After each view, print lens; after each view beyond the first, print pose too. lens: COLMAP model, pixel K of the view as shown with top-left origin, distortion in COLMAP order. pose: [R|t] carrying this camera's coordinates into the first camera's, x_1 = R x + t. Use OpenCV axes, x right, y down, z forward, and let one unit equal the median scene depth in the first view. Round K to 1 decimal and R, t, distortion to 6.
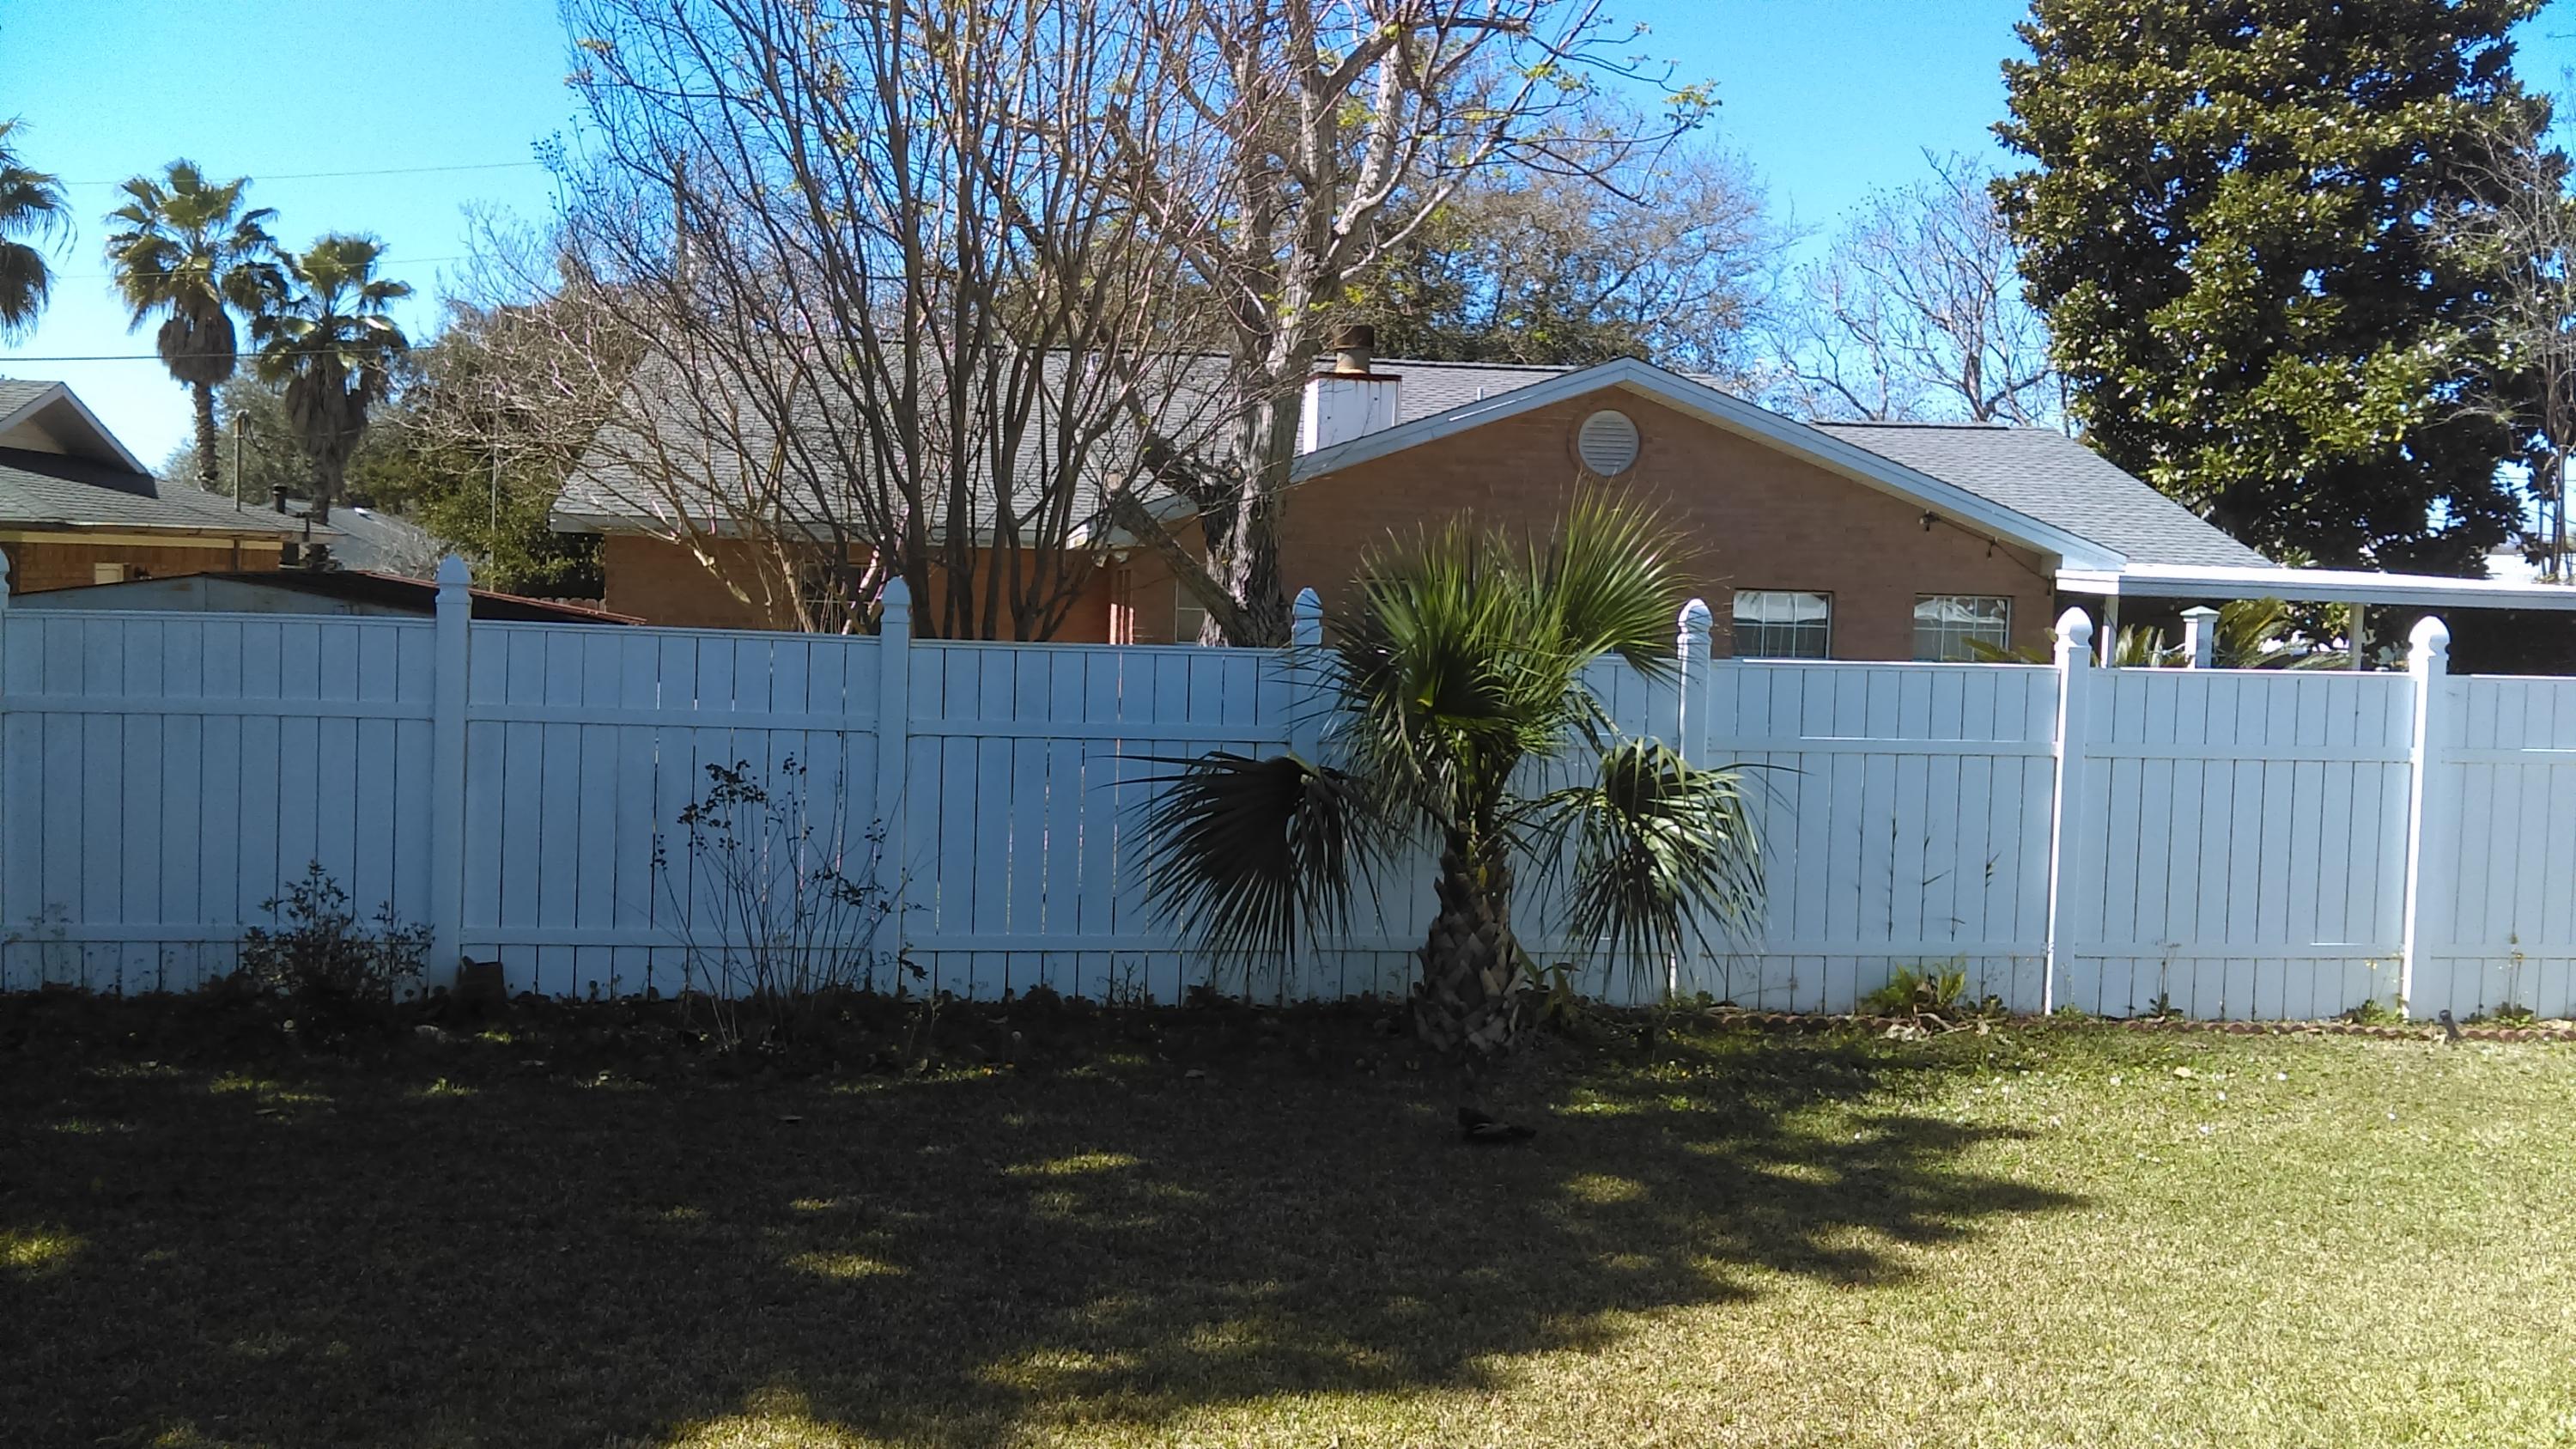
lens RADIAL K [[2385.9, 0, 1288.0], [0, 2385.9, 724.5], [0, 0, 1]] dist [-0.013535, -0.013569]
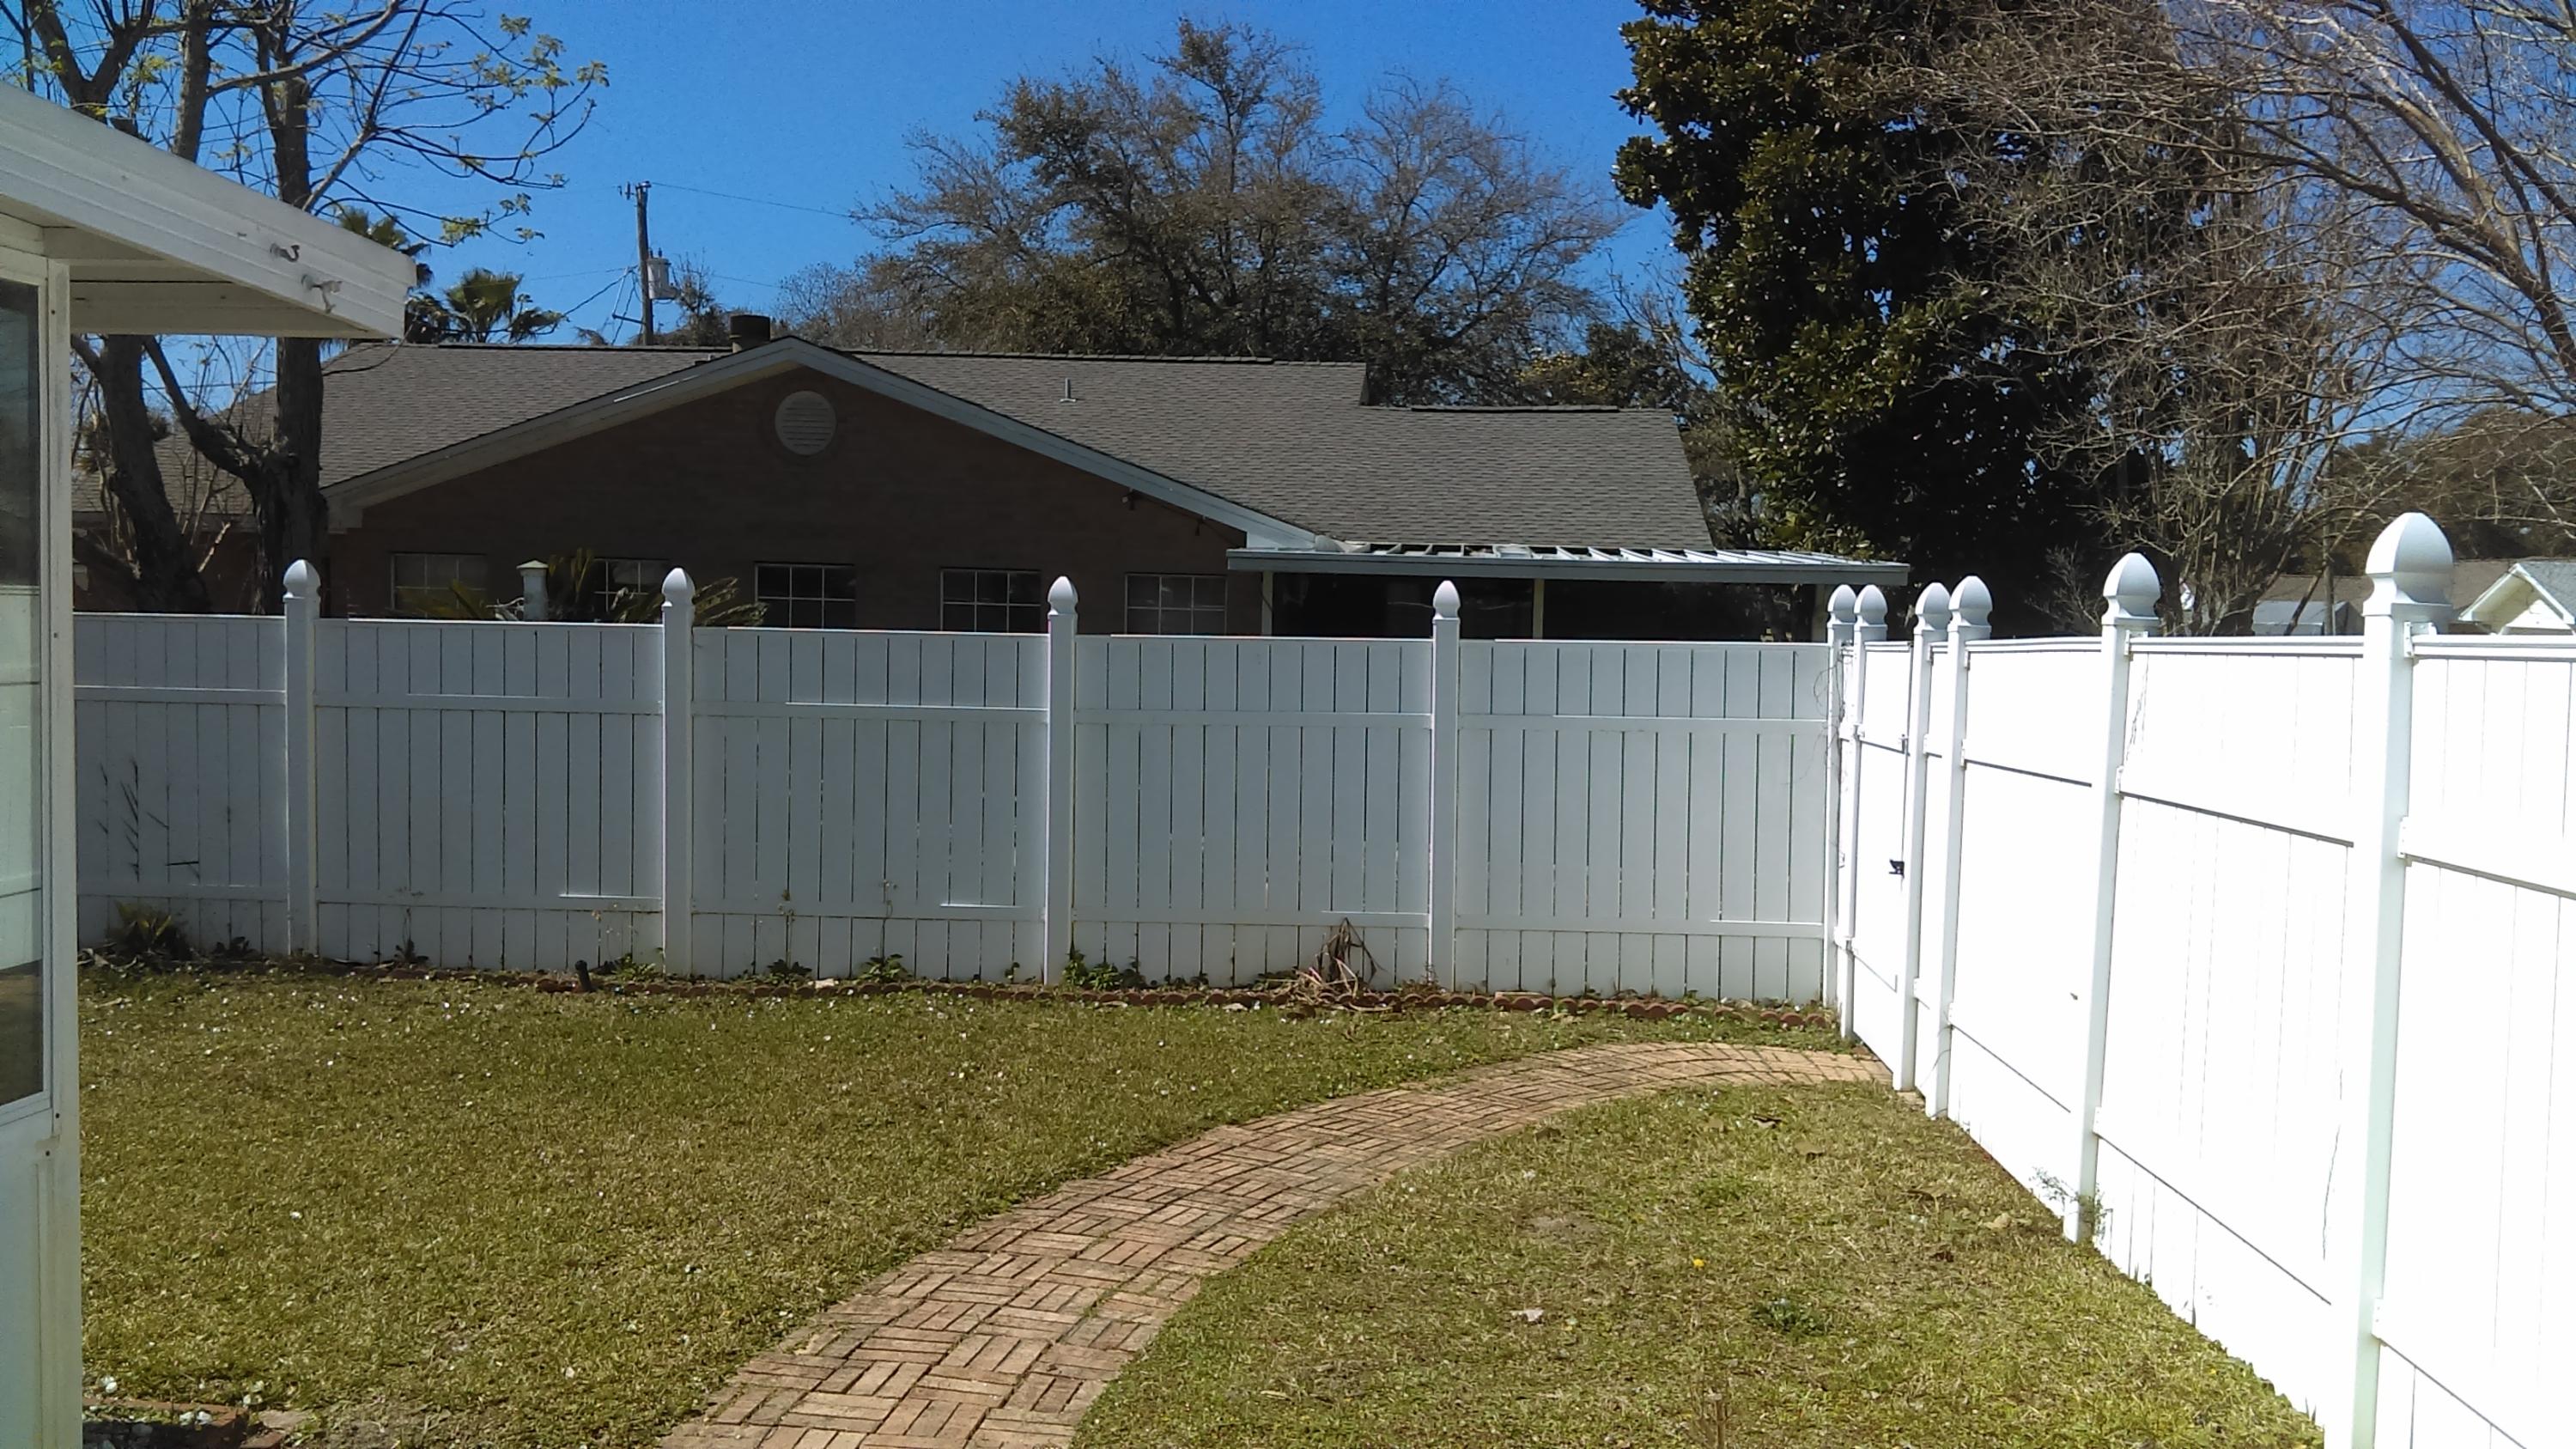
lens RADIAL K [[2219.1, 0, 1320.3], [0, 2219.1, 722.1], [0, 0, 1]] dist [0.214103, -0.480922]
pose [[0.971218, 0.004427, -0.238153, 0.959979], [-0.003882, 0.999989, 0.002756, 0.015672], [0.238163, -0.001753, 0.971224, 0.152962]]
